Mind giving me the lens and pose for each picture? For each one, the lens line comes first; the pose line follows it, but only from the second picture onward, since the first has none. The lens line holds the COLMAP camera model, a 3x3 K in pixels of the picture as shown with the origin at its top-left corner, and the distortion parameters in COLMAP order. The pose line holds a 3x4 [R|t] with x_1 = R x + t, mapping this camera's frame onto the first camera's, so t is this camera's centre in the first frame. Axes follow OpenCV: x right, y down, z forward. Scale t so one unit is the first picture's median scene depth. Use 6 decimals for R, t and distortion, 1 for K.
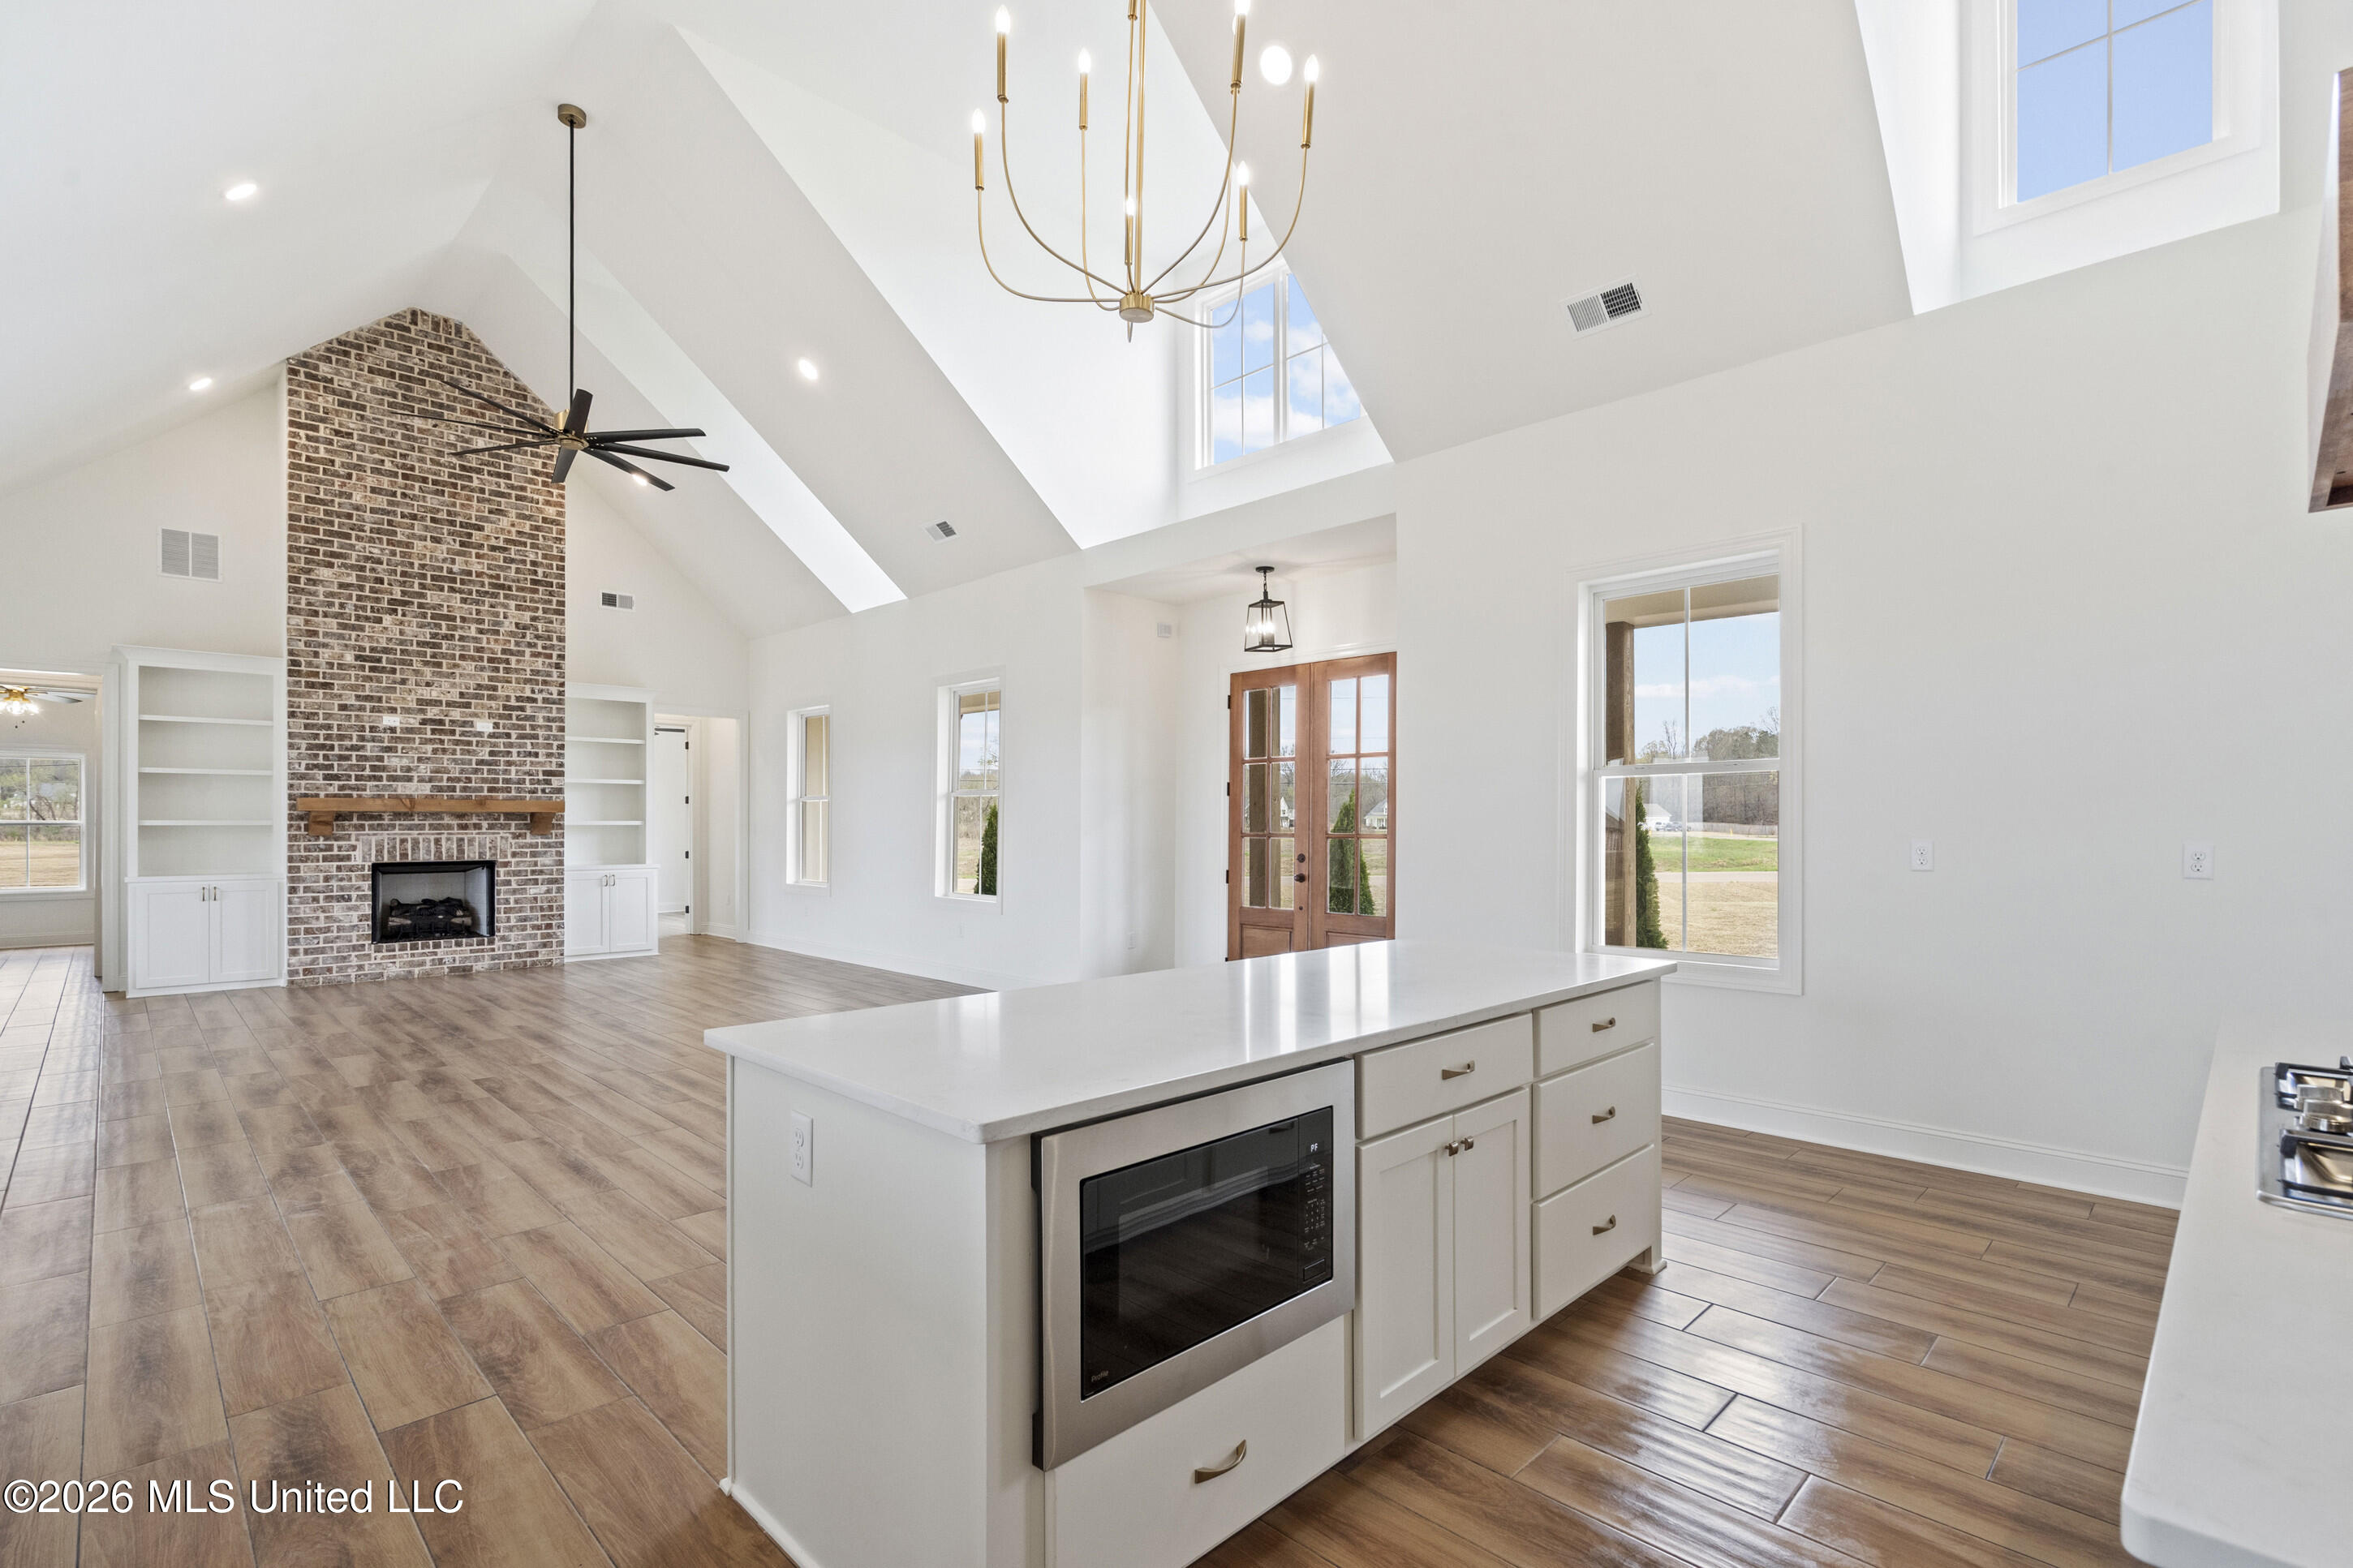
lens RADIAL K [[1087.9, 0, 1175.5], [0, 1087.9, 789.5], [0, 0, 1]] dist [0.005668, 0.001089]
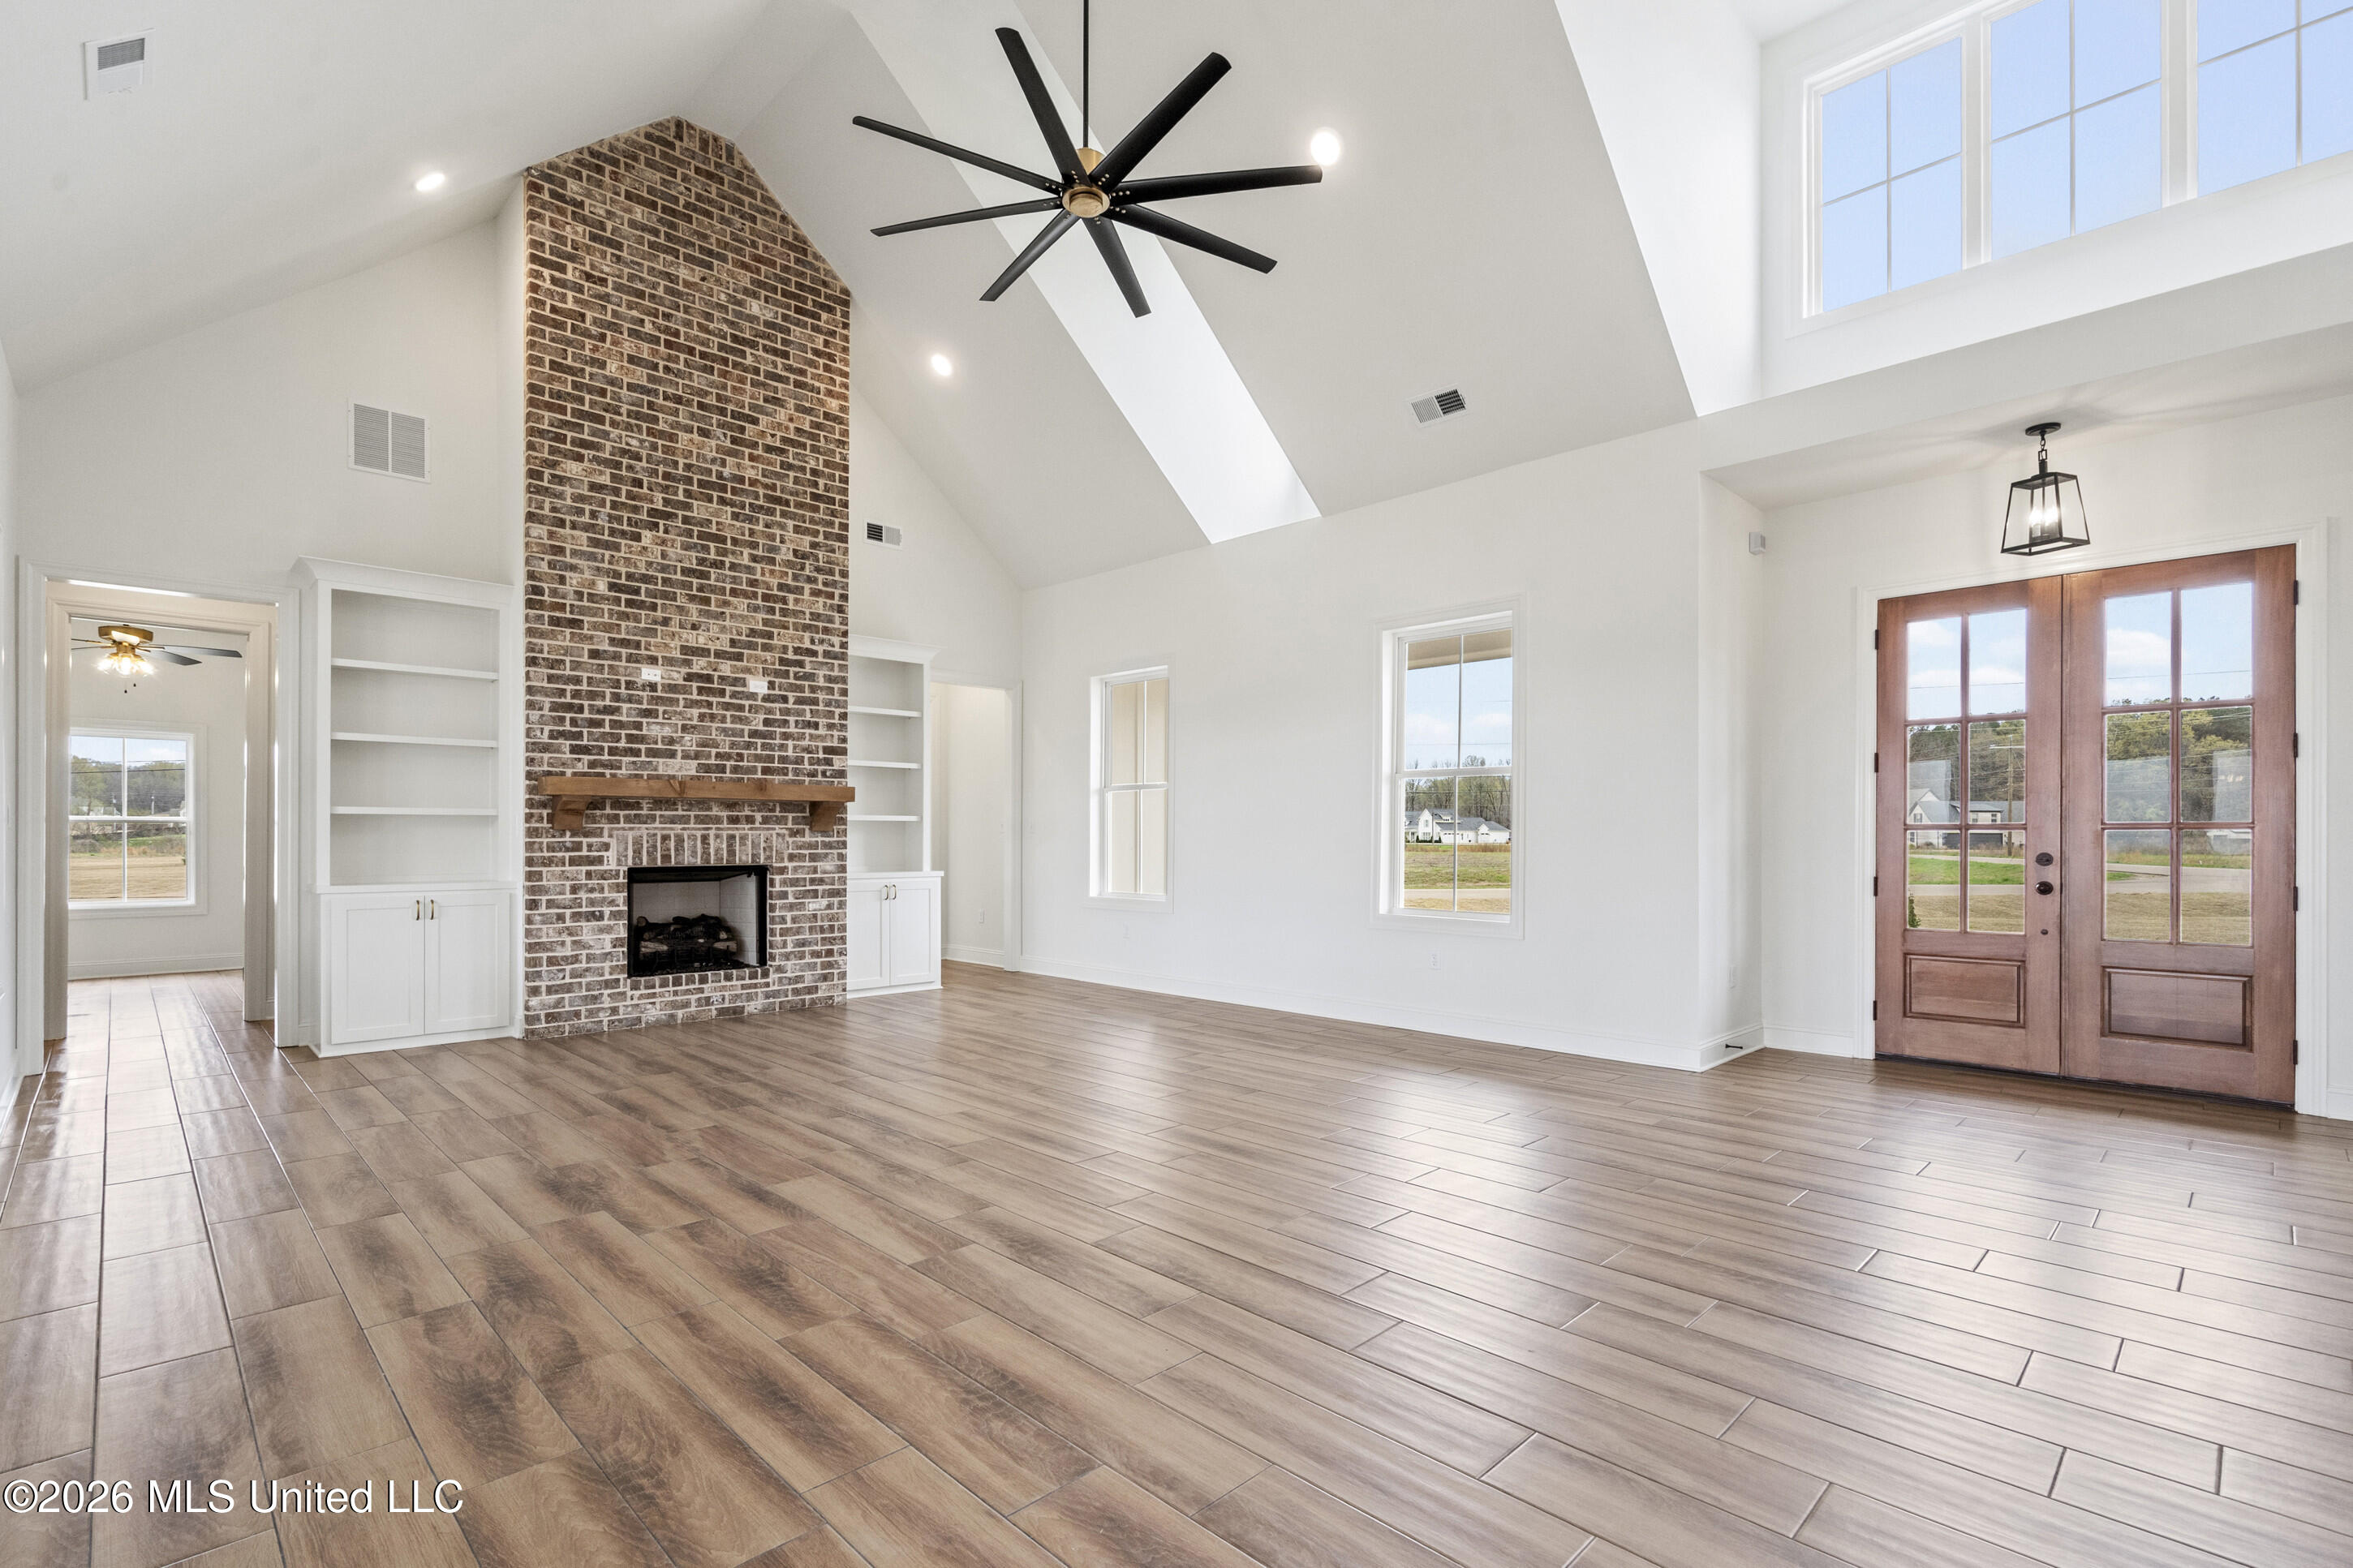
lens RADIAL K [[1087.9, 0, 1175.5], [0, 1087.9, 797.4], [0, 0, 1]] dist [0.005668, 0.001089]
pose [[0.999996, 0.000699, 0.002560, -0.362032], [-0.000684, 0.999982, -0.005993, 0.023738], [-0.002564, 0.005991, 0.999979, 0.262336]]
